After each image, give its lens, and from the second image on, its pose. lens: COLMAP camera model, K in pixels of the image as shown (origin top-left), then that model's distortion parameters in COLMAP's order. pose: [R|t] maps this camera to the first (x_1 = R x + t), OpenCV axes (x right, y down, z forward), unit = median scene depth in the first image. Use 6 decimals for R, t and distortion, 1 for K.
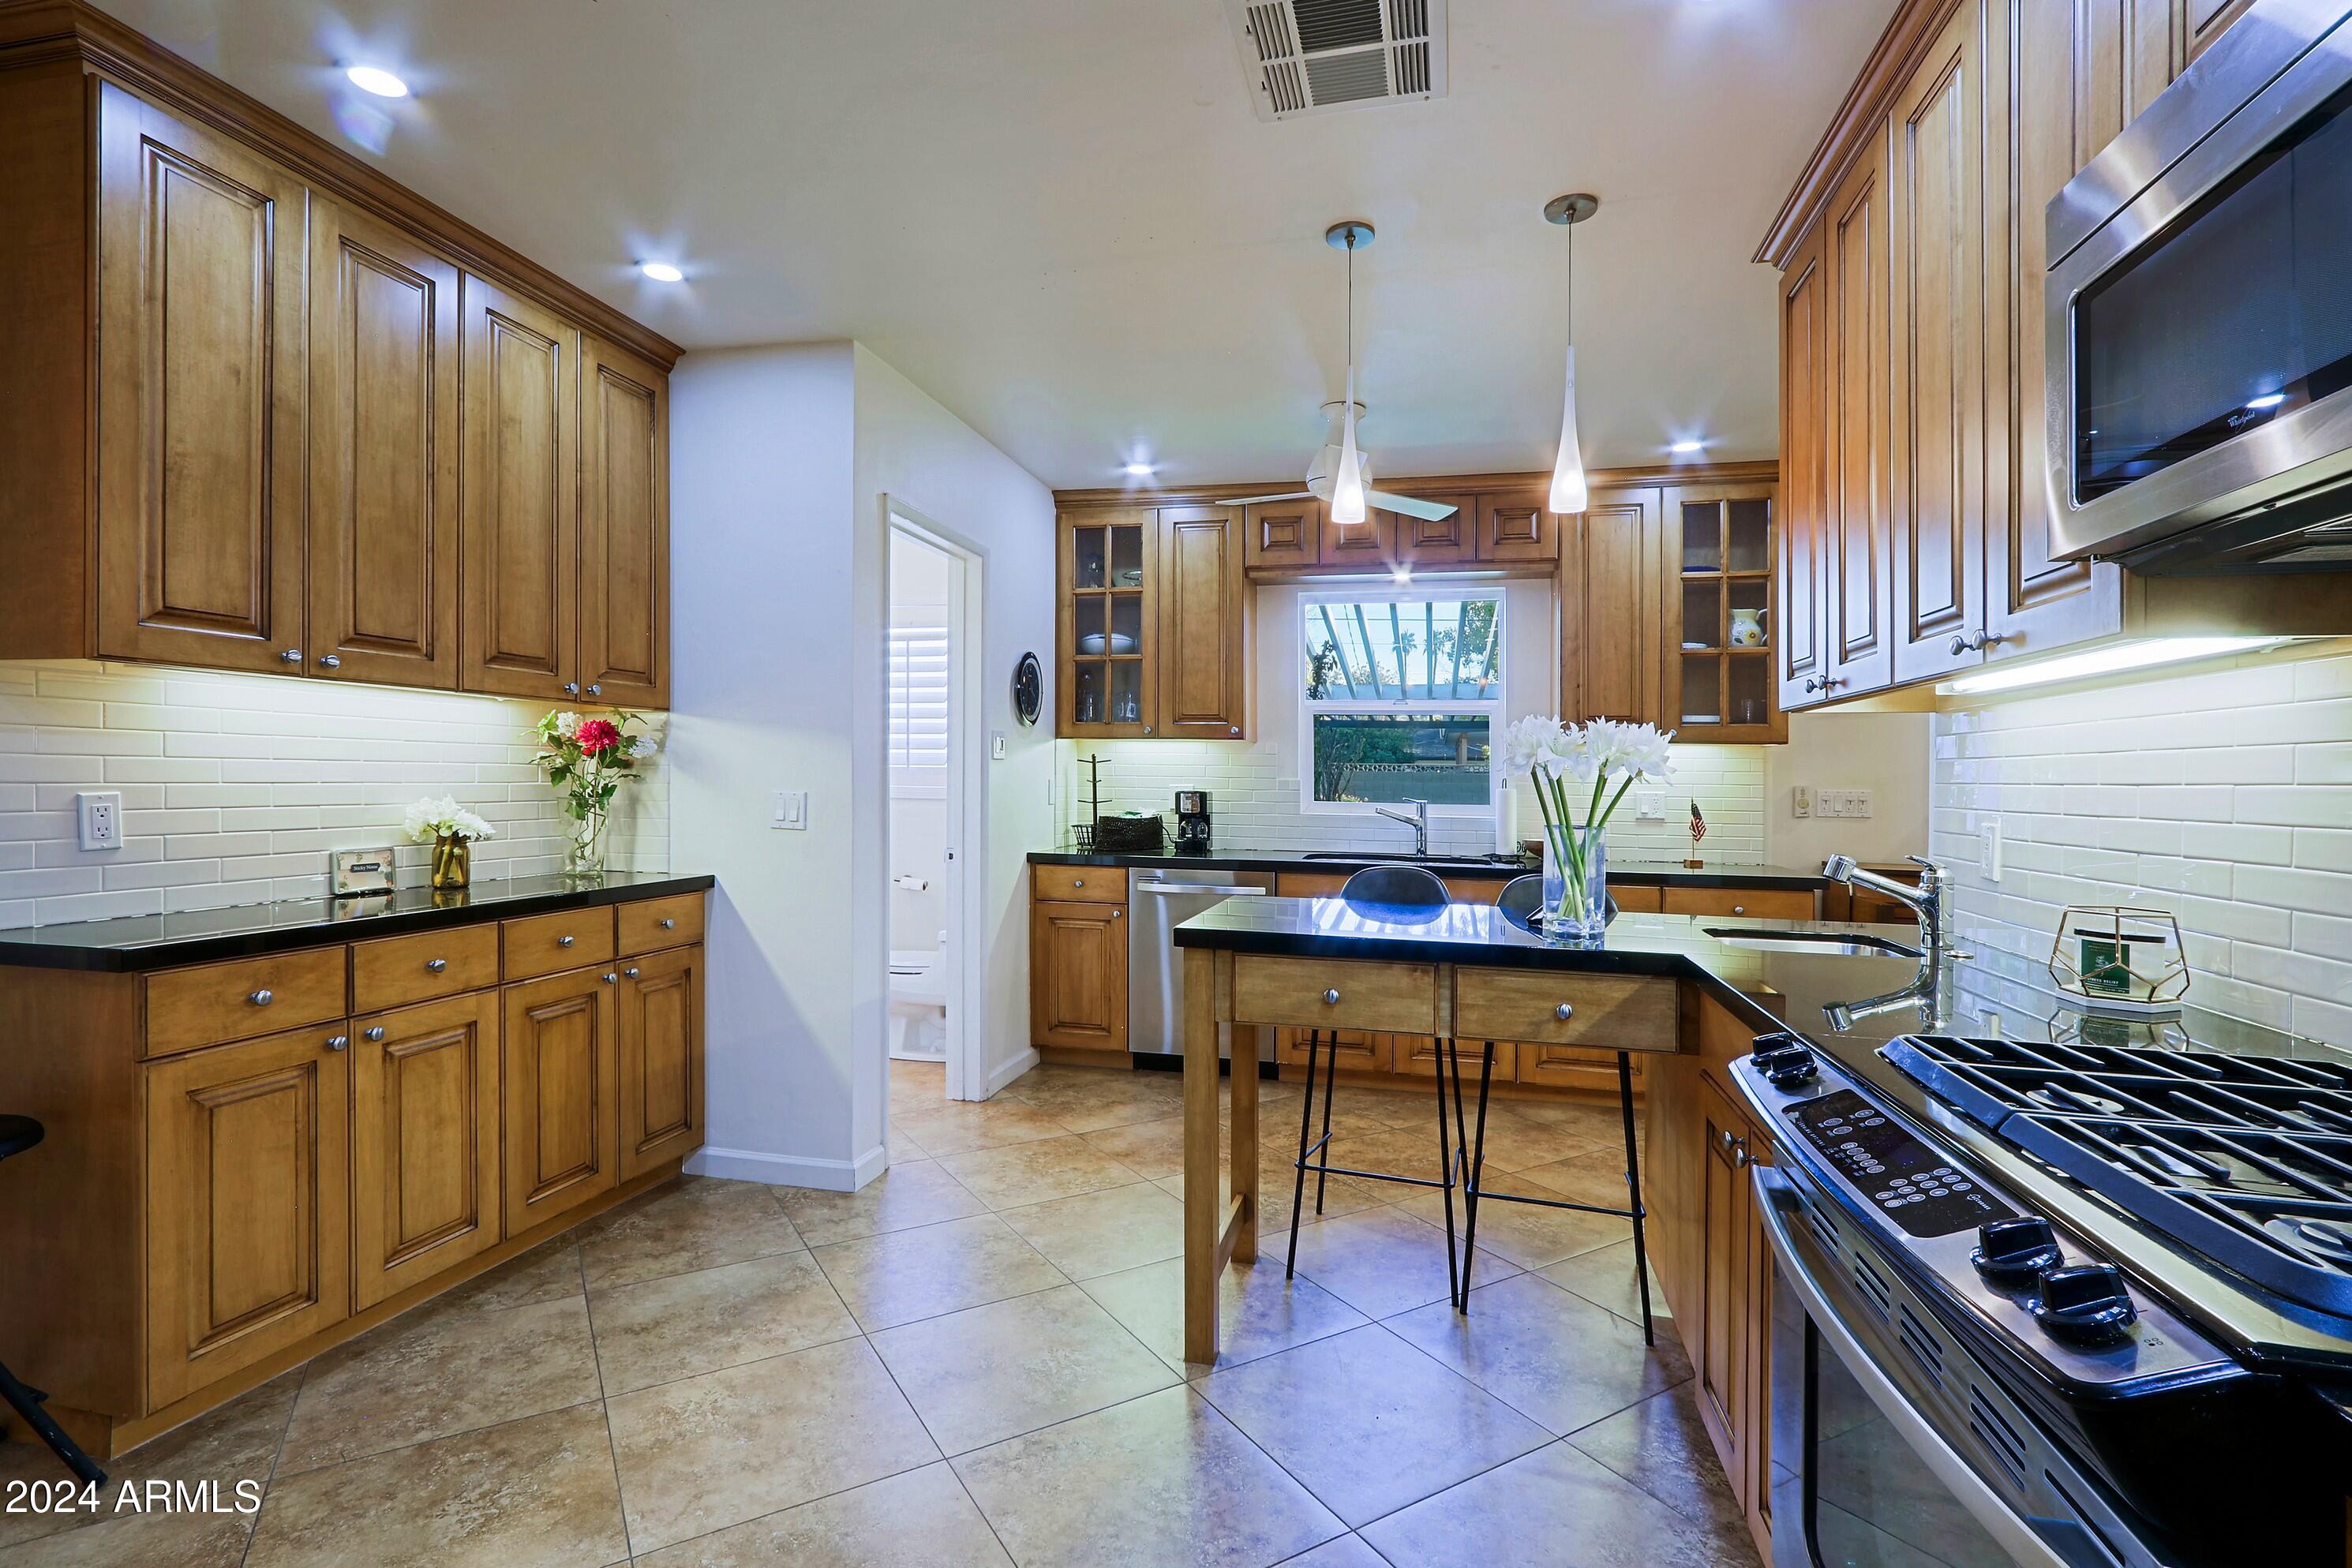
lens RADIAL K [[1093.5, 0, 1199.7], [0, 1093.5, 789.1], [0, 0, 1]] dist [0.000818, -0.001392]
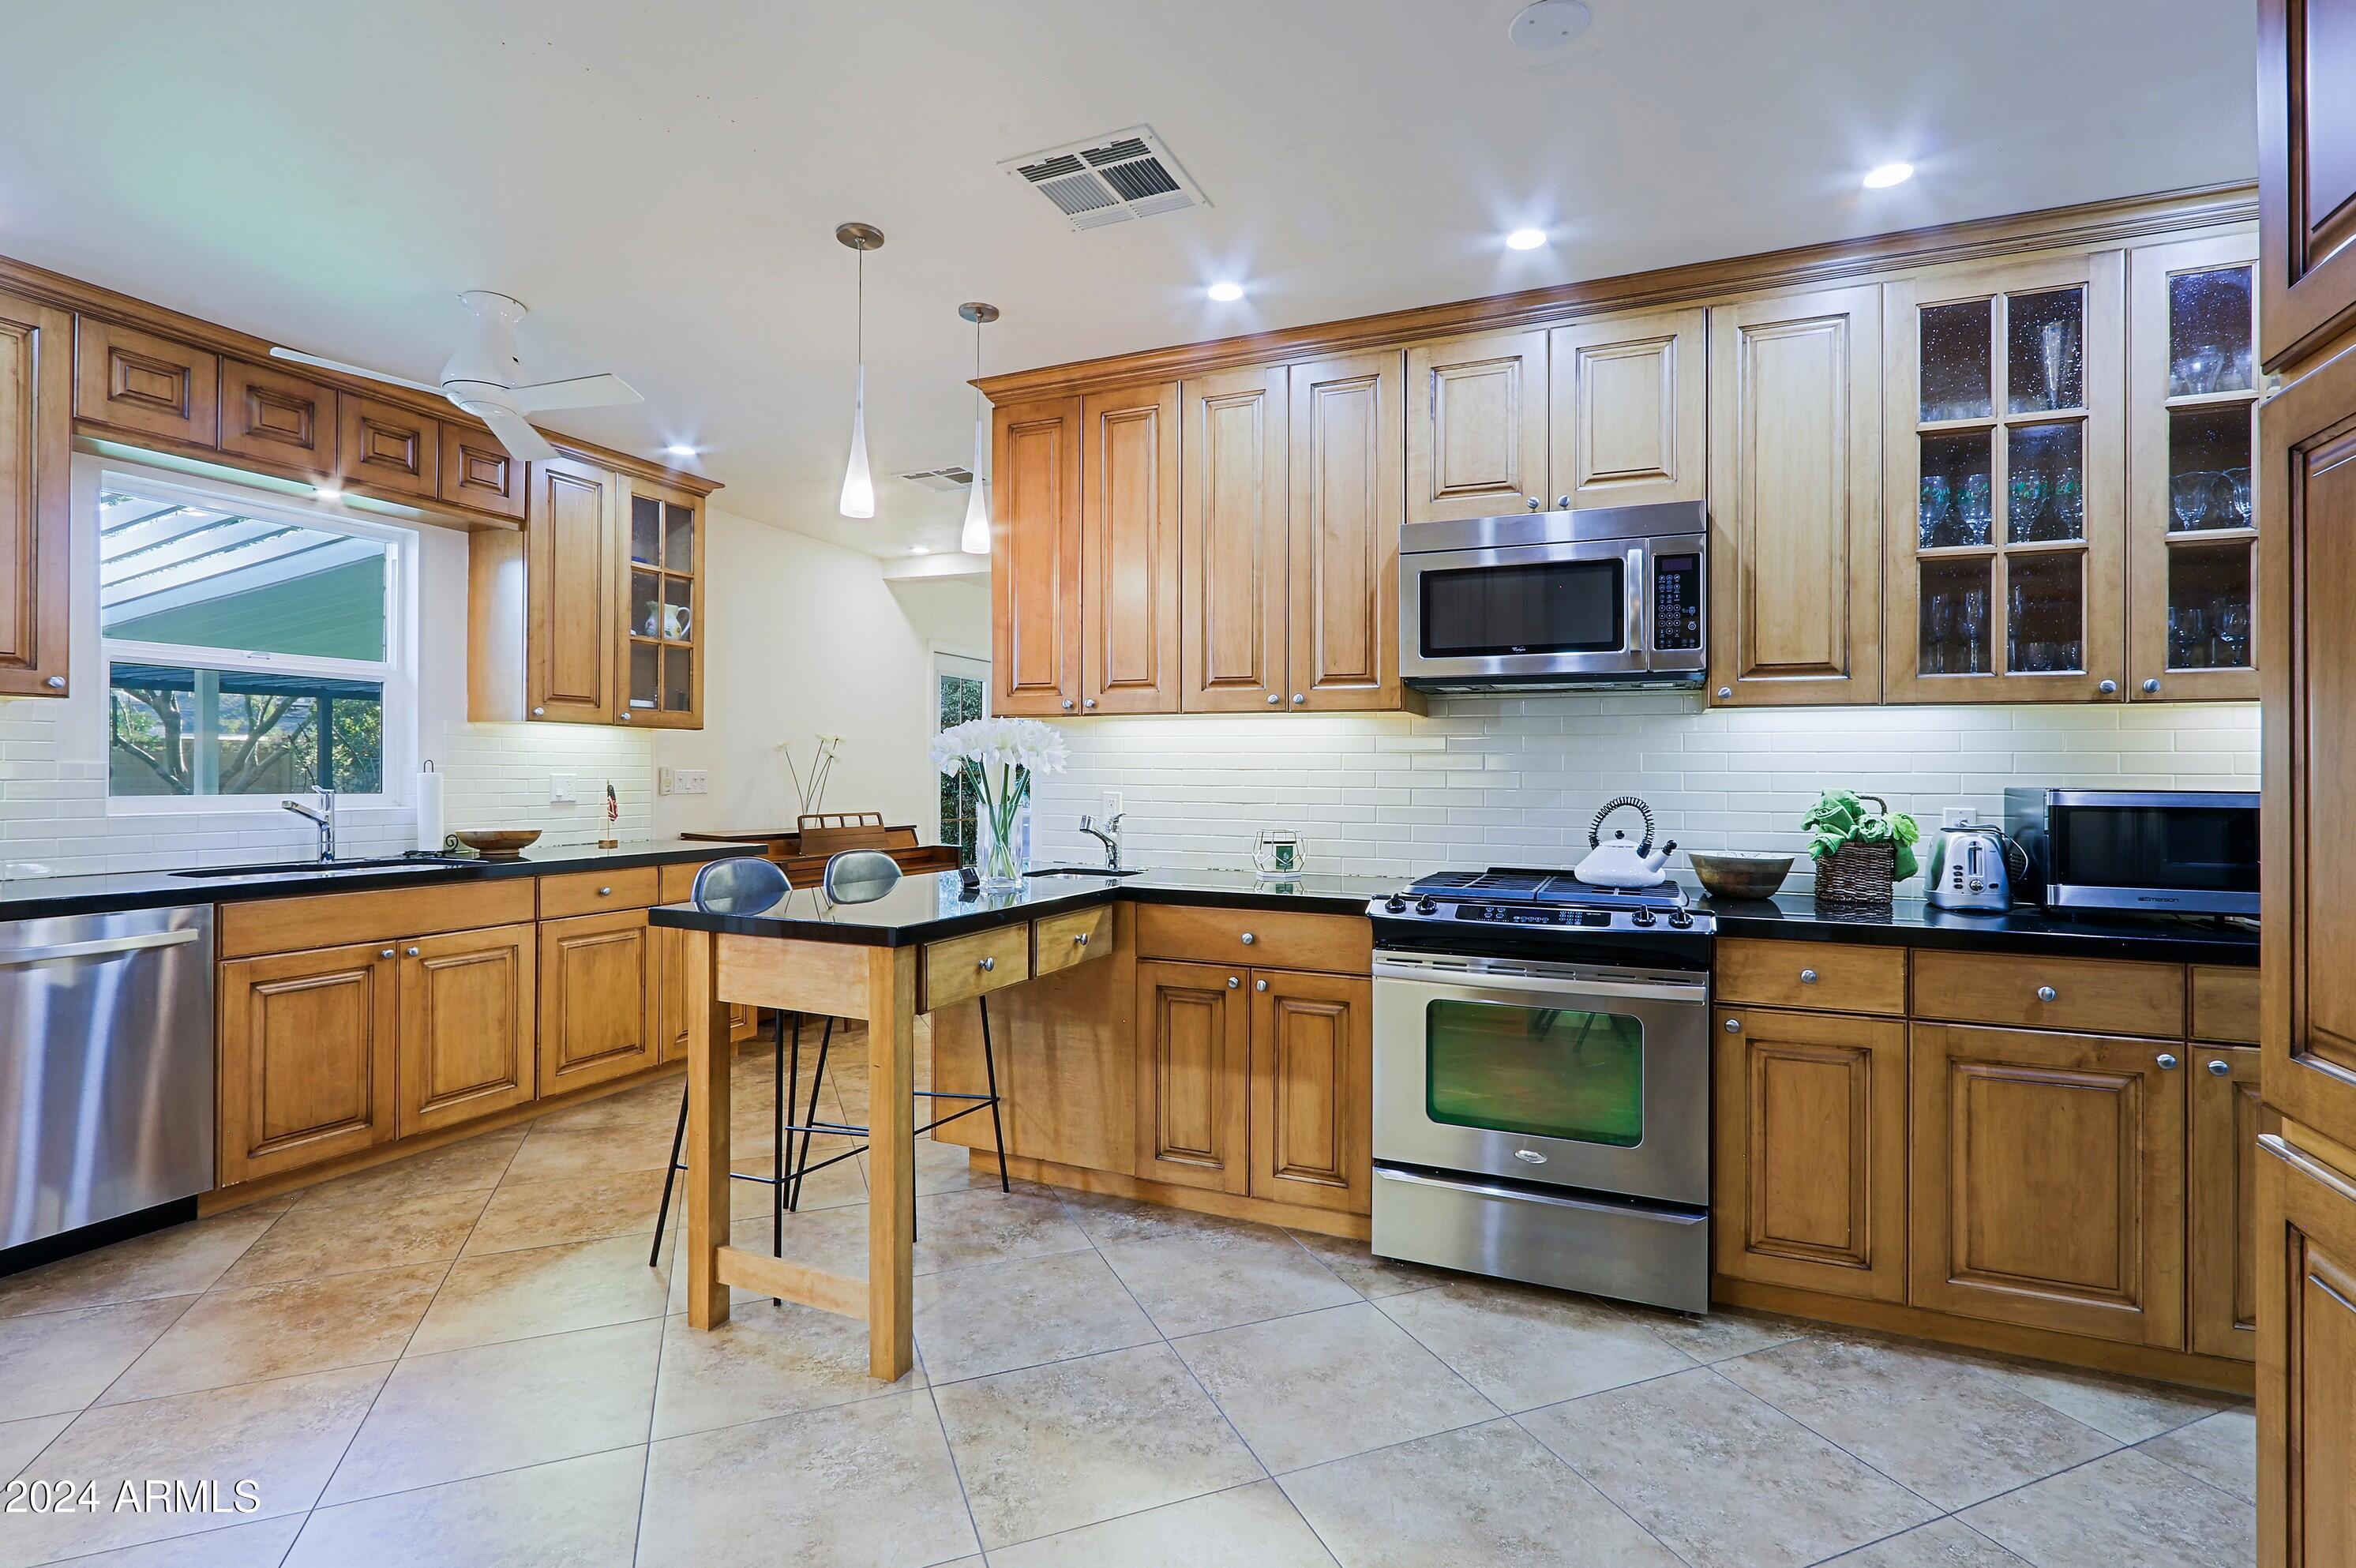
lens RADIAL K [[1095.4, 0, 1150.0], [0, 1095.4, 779.0], [0, 0, 1]] dist [0.000818, -0.001392]
pose [[0.201142, -0.018001, 0.979397, -0.459366], [0.008450, 0.999826, 0.016641, -0.005751], [-0.979526, 0.004929, 0.201259, 0.306145]]
